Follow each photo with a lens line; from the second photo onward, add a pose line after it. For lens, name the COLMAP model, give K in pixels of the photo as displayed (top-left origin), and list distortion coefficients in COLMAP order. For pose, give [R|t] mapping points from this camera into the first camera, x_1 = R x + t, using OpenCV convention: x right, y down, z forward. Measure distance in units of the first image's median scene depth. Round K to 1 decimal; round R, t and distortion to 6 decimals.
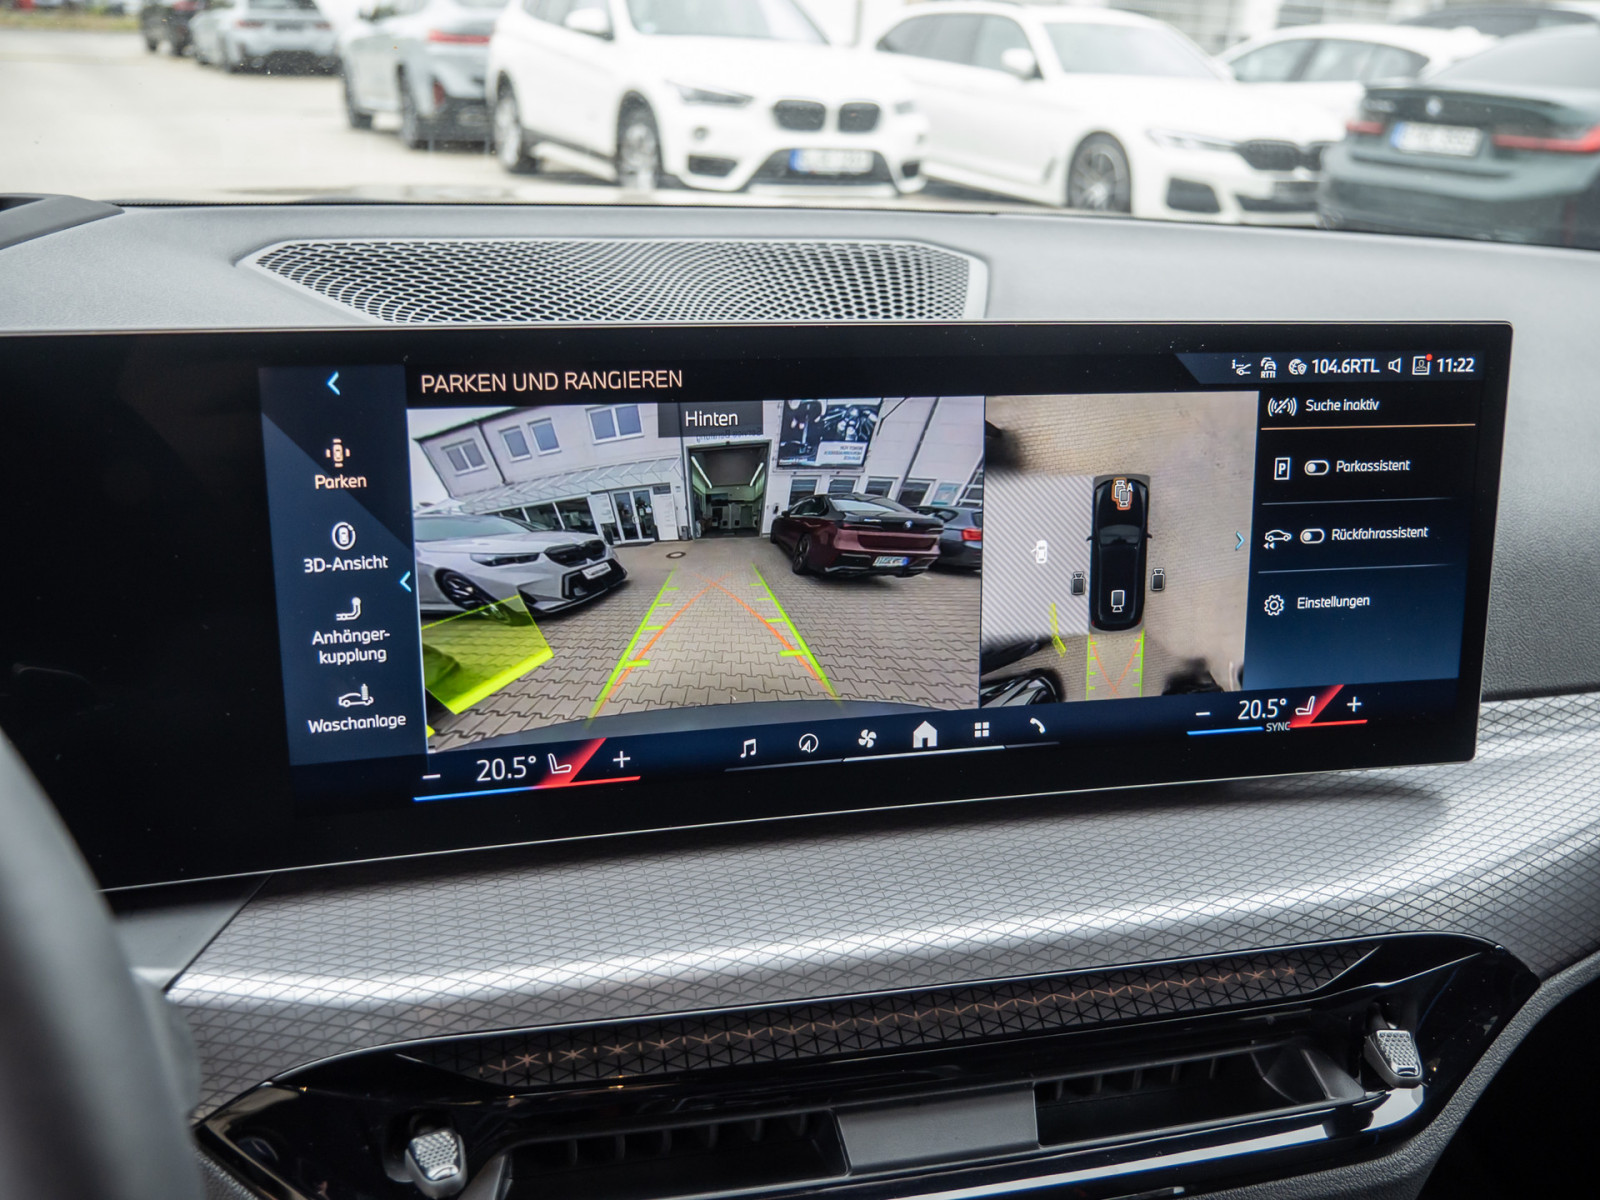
lens RADIAL K [[1468.7, 0, 798.2], [0, 1468.7, 612.6], [0, 0, 1]] dist [-0.018611, 0.000000]
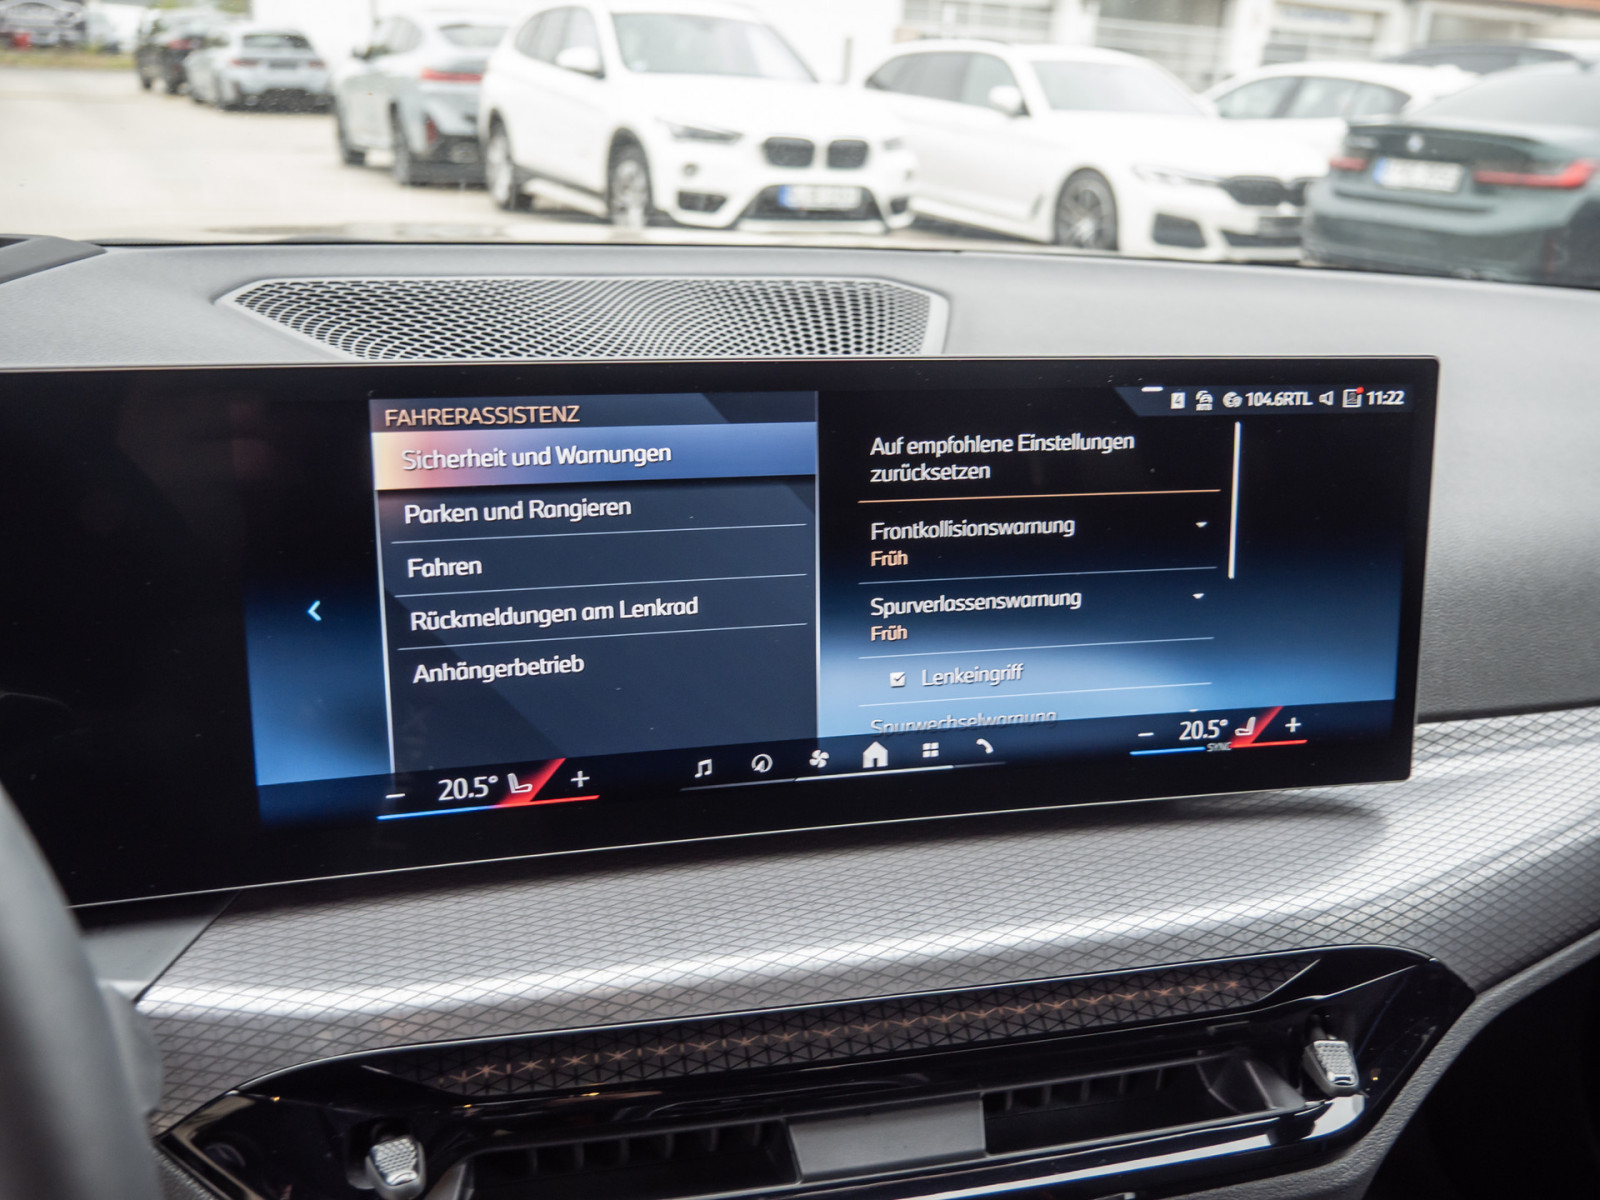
lens RADIAL K [[1468.7, 0, 797.8], [0, 1468.7, 609.7], [0, 0, 1]] dist [-0.018611, 0.000000]
pose [[0.999981, -0.002498, 0.005608, 0.024645], [0.002635, 0.999696, -0.024494, 0.005694], [-0.005545, 0.024509, 0.999684, -0.033977]]
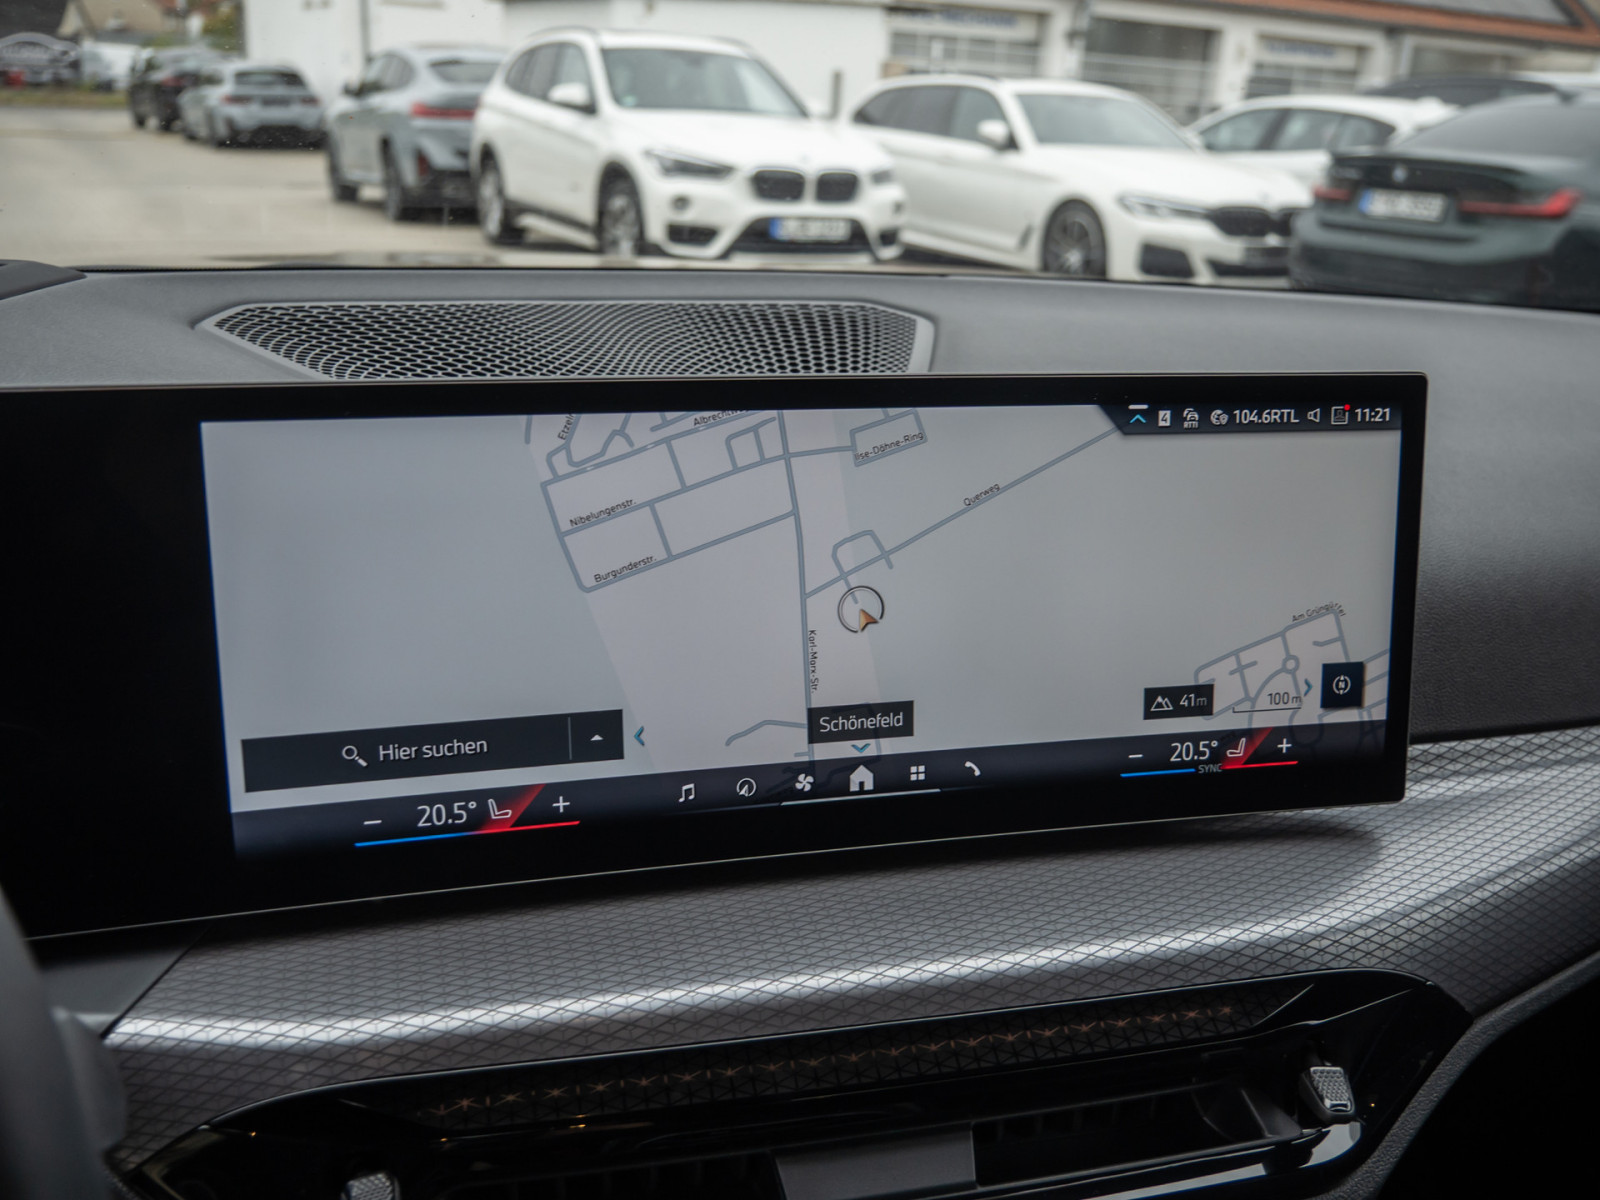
lens RADIAL K [[1468.7, 0, 797.7], [0, 1468.7, 606.2], [0, 0, 1]] dist [-0.018611, 0.000000]
pose [[0.999909, -0.007837, 0.010937, 0.030004], [0.008350, 0.998828, -0.047672, 0.011316], [-0.010550, 0.047759, 0.998803, -0.021904]]
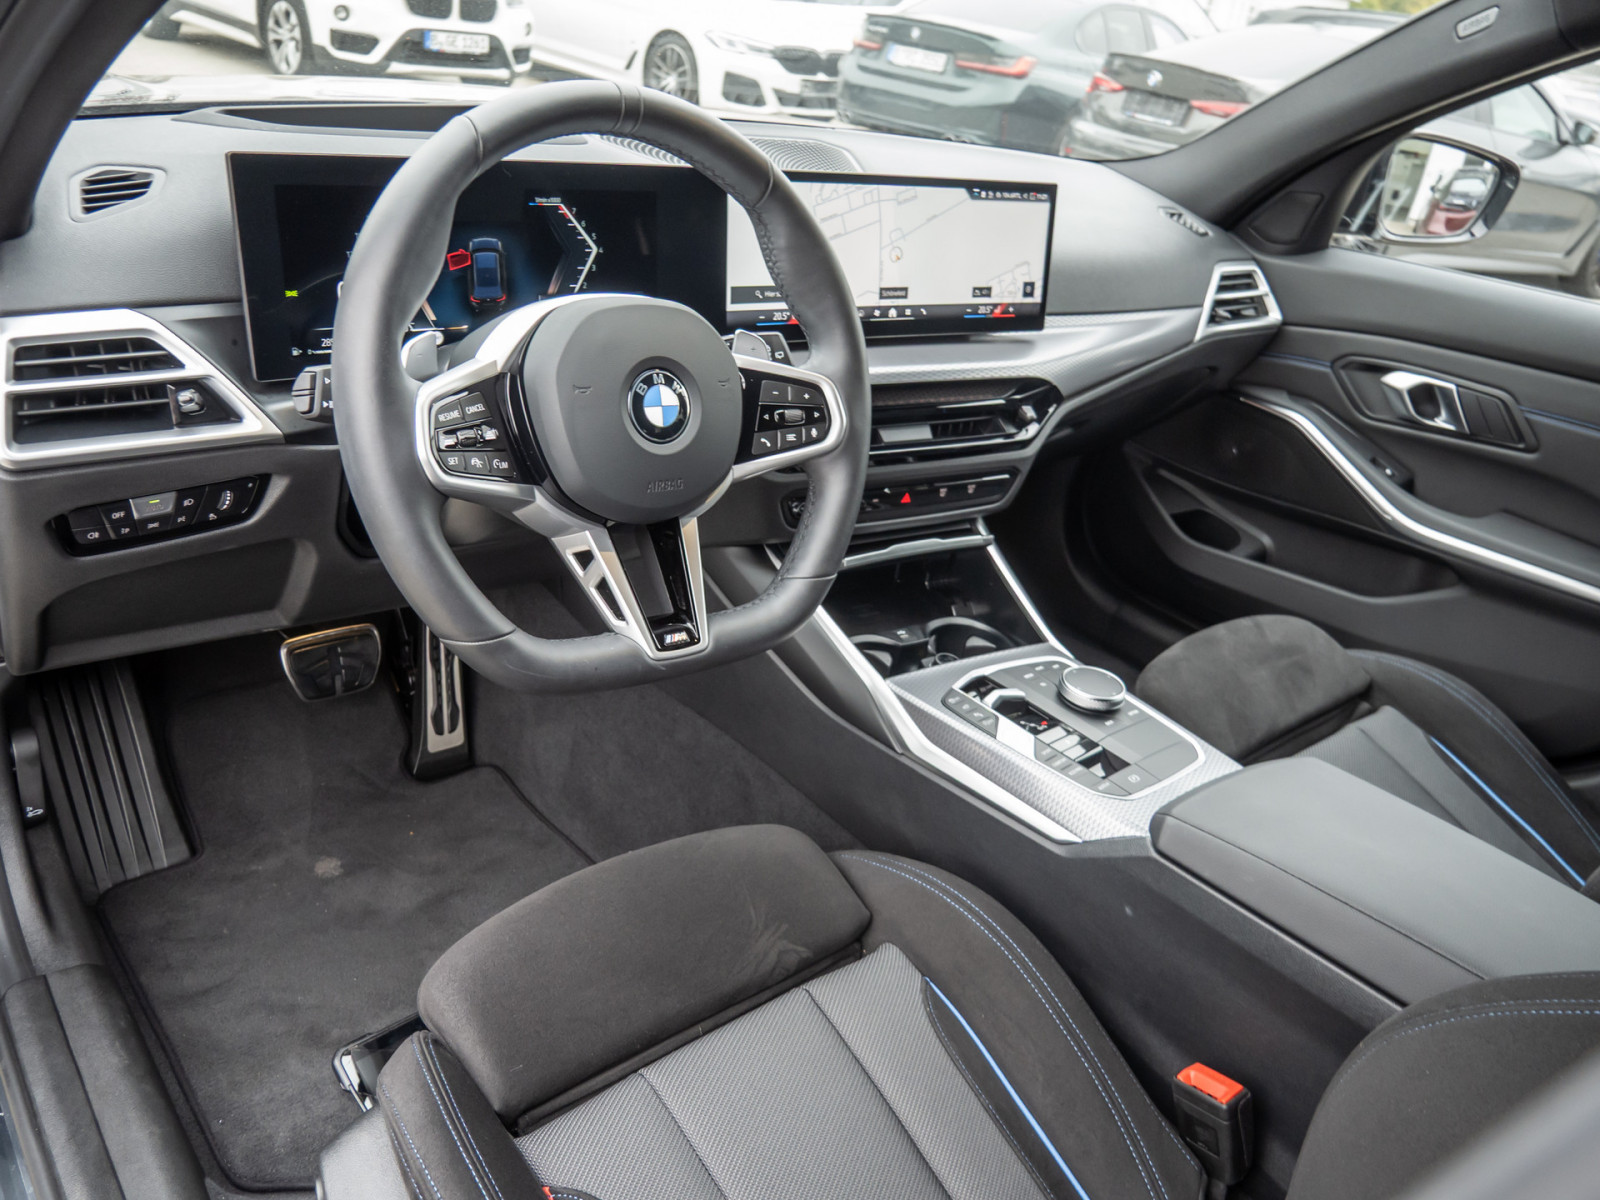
lens RADIAL K [[1153.6, 0, 804.3], [0, 1153.6, 610.6], [0, 0, 1]] dist [-0.063576, 0.026263]
pose [[0.948739, -0.075776, 0.306843, -0.829222], [0.025734, 0.986131, 0.163961, 0.283265], [-0.315012, -0.147660, 0.937531, -1.230987]]
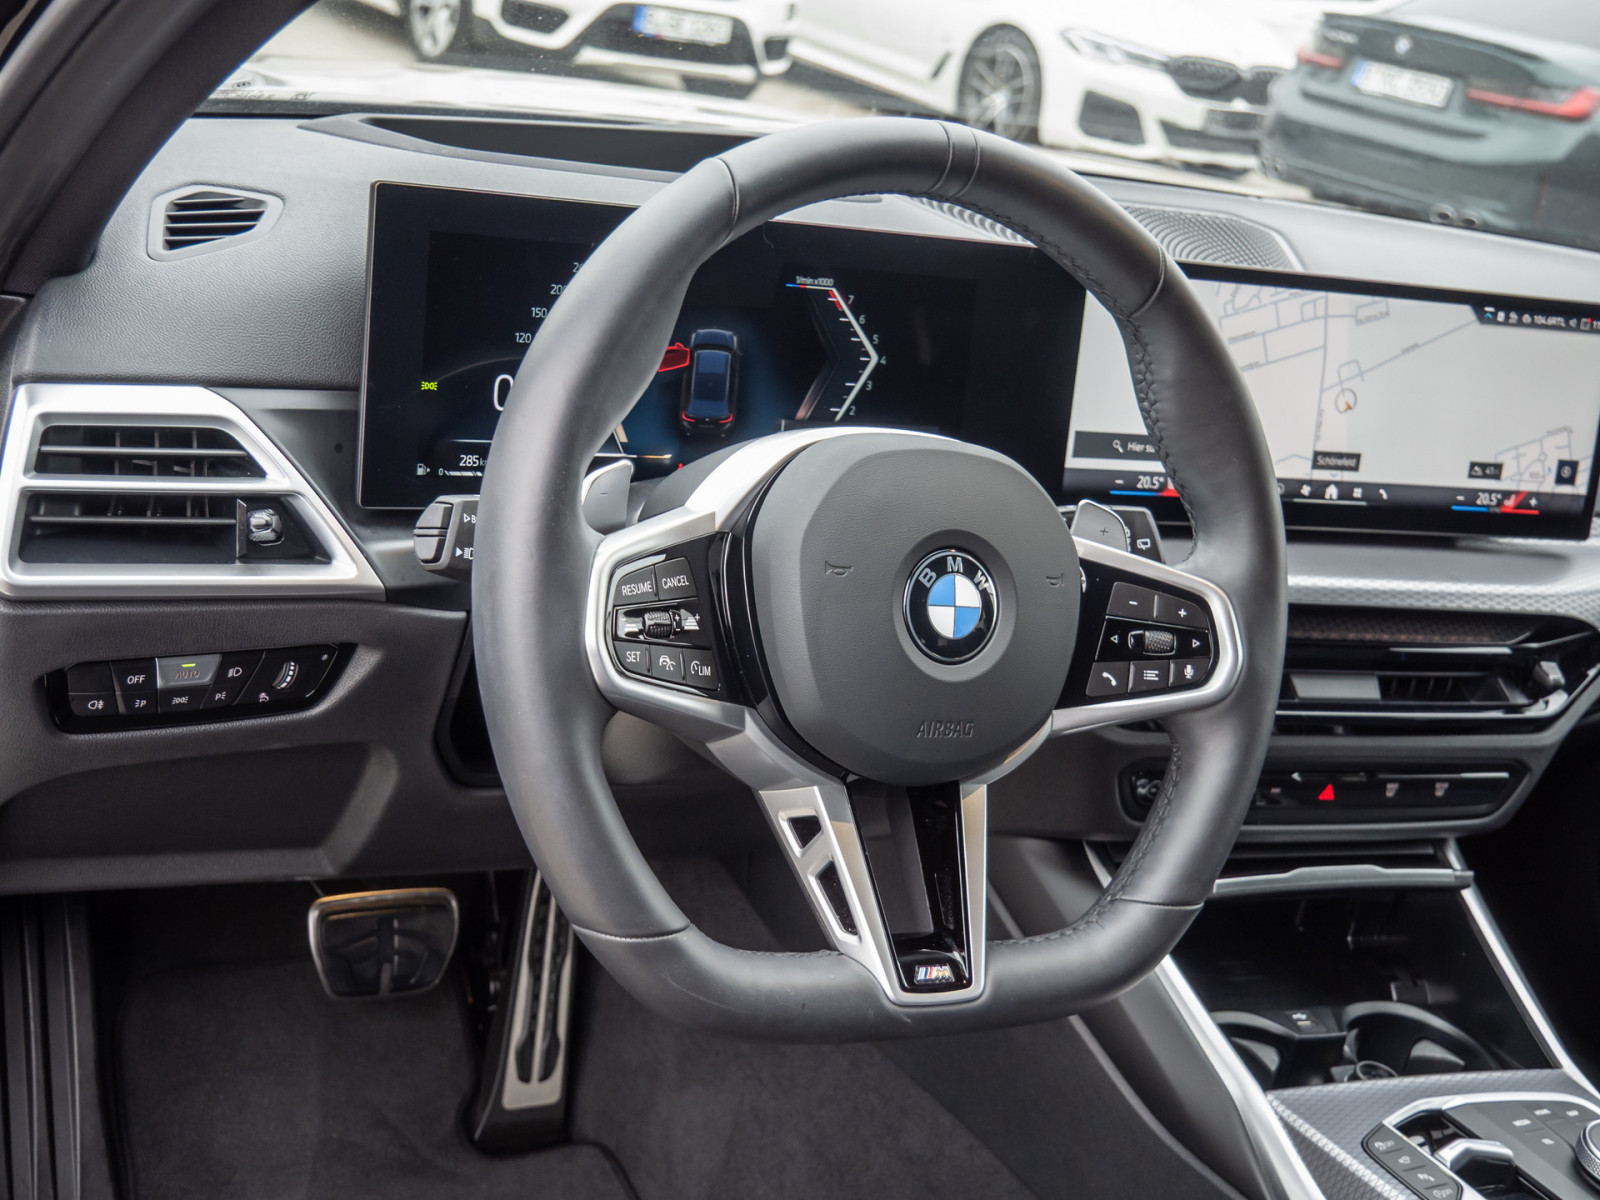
lens RADIAL K [[1895.3, 0, 805.2], [0, 1895.3, 619.3], [0, 0, 1]] dist [0.005770, 0.000000]
pose [[0.987818, 0.074049, 0.136867, -0.865532], [-0.075003, 0.997182, 0.001821, 0.278855], [-0.136347, -0.012064, 0.990588, -1.284074]]
